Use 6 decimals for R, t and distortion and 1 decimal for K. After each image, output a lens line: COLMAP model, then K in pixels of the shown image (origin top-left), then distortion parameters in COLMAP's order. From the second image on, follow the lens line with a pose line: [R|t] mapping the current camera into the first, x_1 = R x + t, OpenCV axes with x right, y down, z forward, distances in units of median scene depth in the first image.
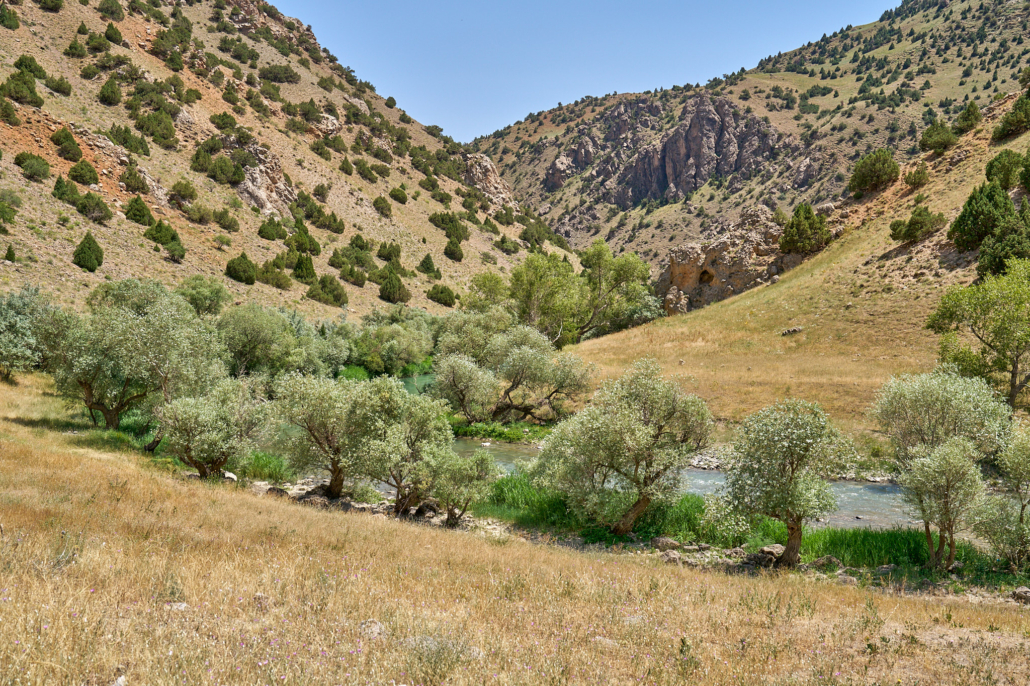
lens RADIAL K [[1084.3, 0, 515.1], [0, 1084.3, 330.5], [0, 0, 1]] dist [0.066153, 0.000000]
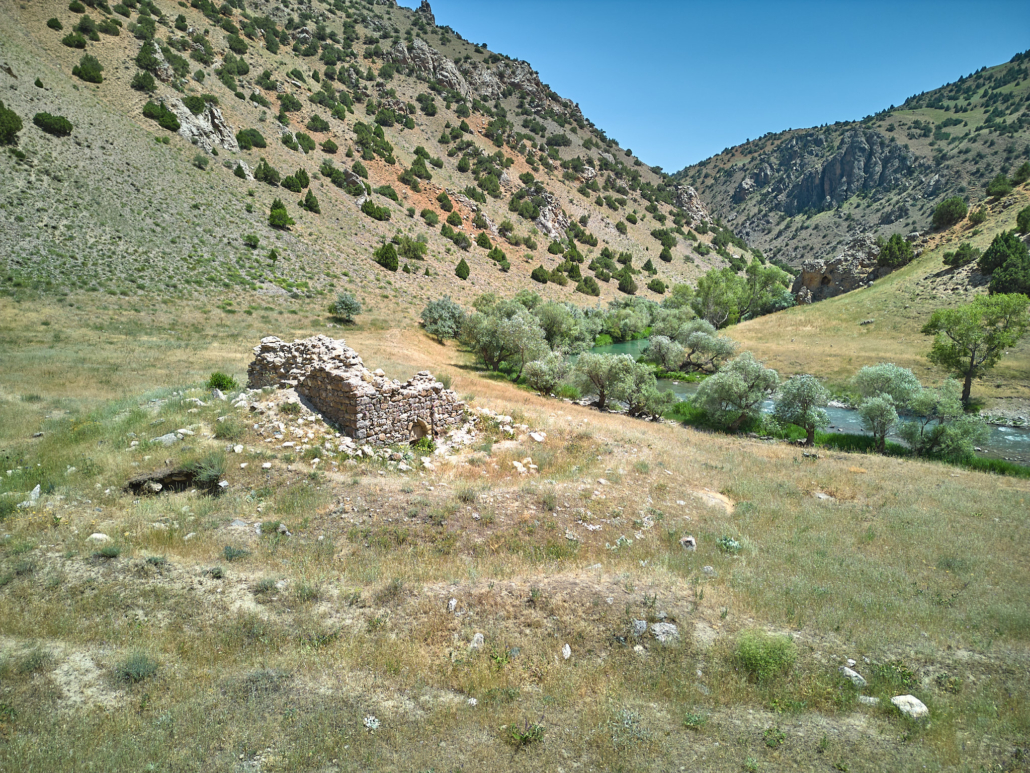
lens RADIAL K [[706.2, 0, 506.9], [0, 706.2, 396.5], [0, 0, 1]] dist [0.048261, -0.047585]
pose [[0.962581, 0.043278, -0.267517, 0.008434], [-0.005928, 0.990292, 0.138875, -0.016968], [0.270930, -0.132092, 0.953493, -0.106148]]
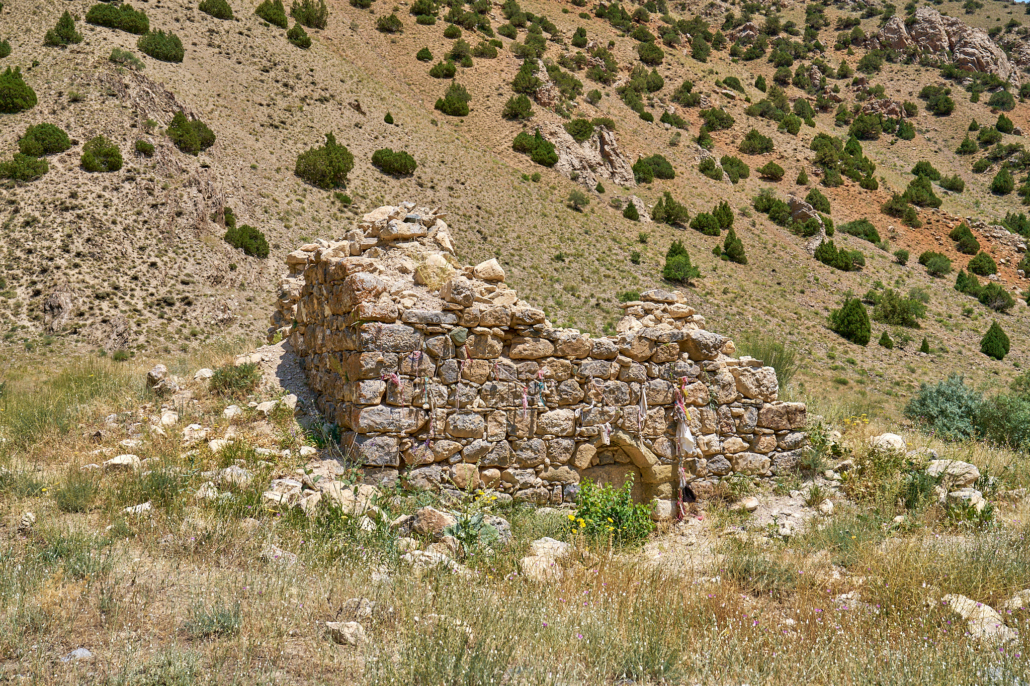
lens RADIAL K [[1084.3, 0, 520.8], [0, 1084.3, 348.0], [0, 0, 1]] dist [0.066153, 0.000000]
pose [[0.727451, -0.036667, -0.685179, -0.003845], [-0.007607, 0.998079, -0.061488, 0.001475], [0.686117, 0.049941, 0.725775, -0.042633]]
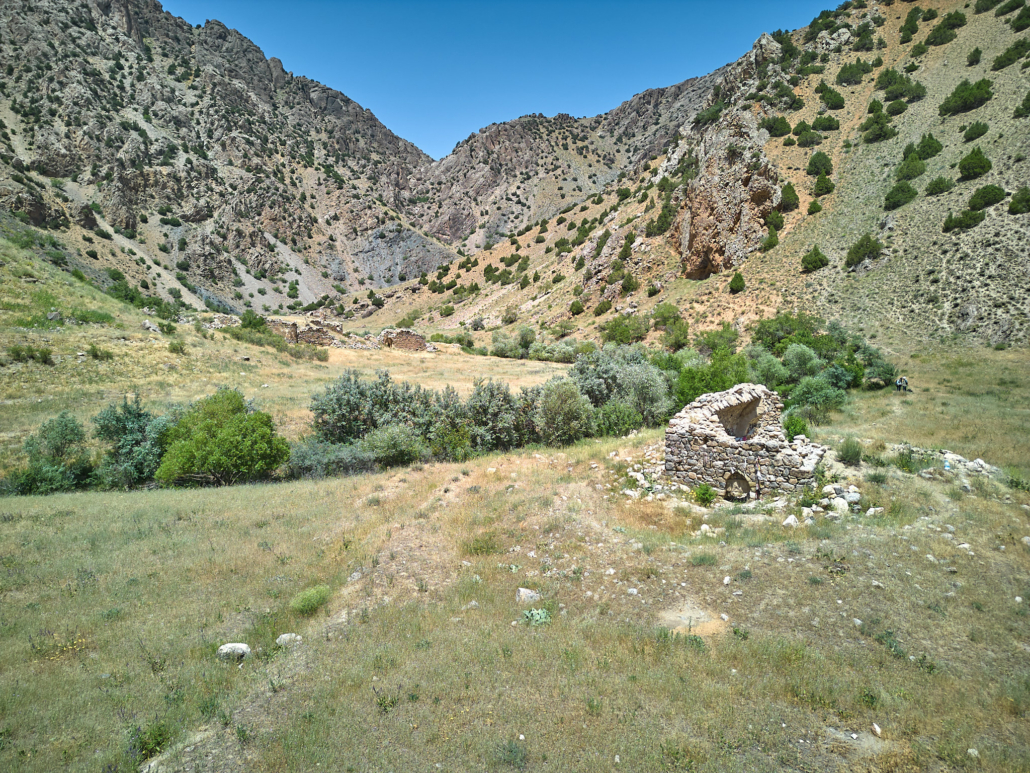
lens RADIAL K [[706.2, 0, 514.9], [0, 706.2, 390.7], [0, 0, 1]] dist [0.048261, -0.047585]
pose [[-0.272194, 0.063008, -0.960177, 0.080686], [-0.020305, 0.997256, 0.071197, -0.017497], [0.962028, 0.038876, -0.270167, -0.006607]]
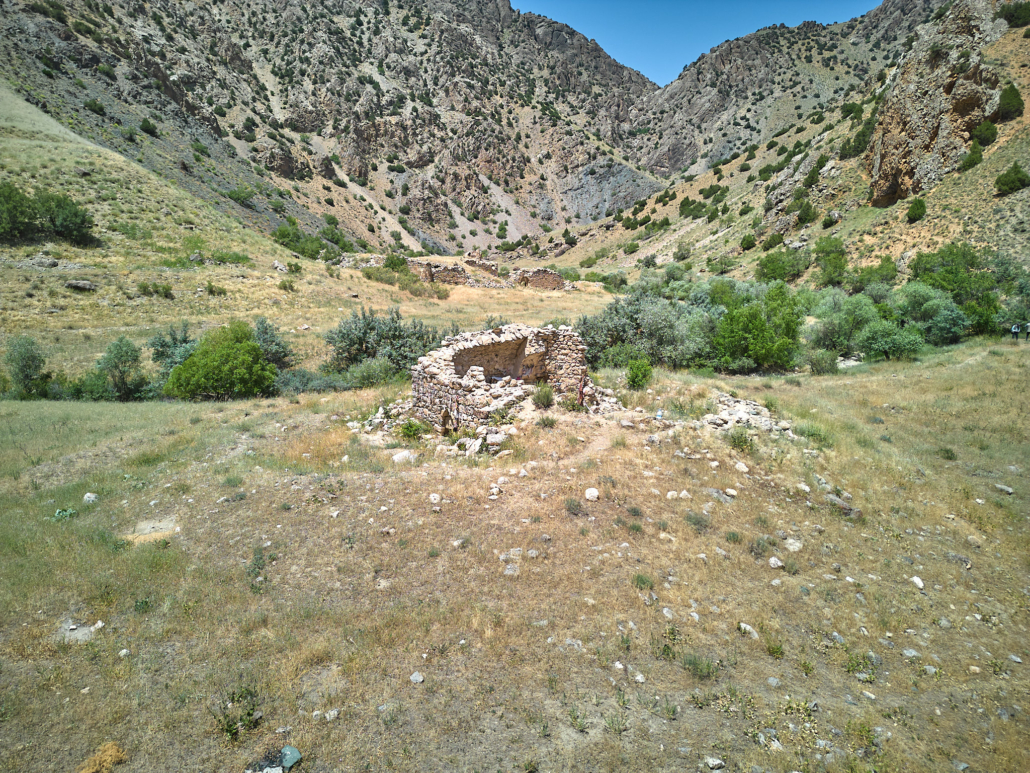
lens RADIAL K [[706.2, 0, 513.0], [0, 706.2, 390.2], [0, 0, 1]] dist [0.048261, -0.047585]
pose [[-0.553887, 0.124152, -0.823283, 0.051055], [-0.019035, 0.986673, 0.161598, -0.018939], [0.832374, 0.105178, -0.544142, 0.066884]]
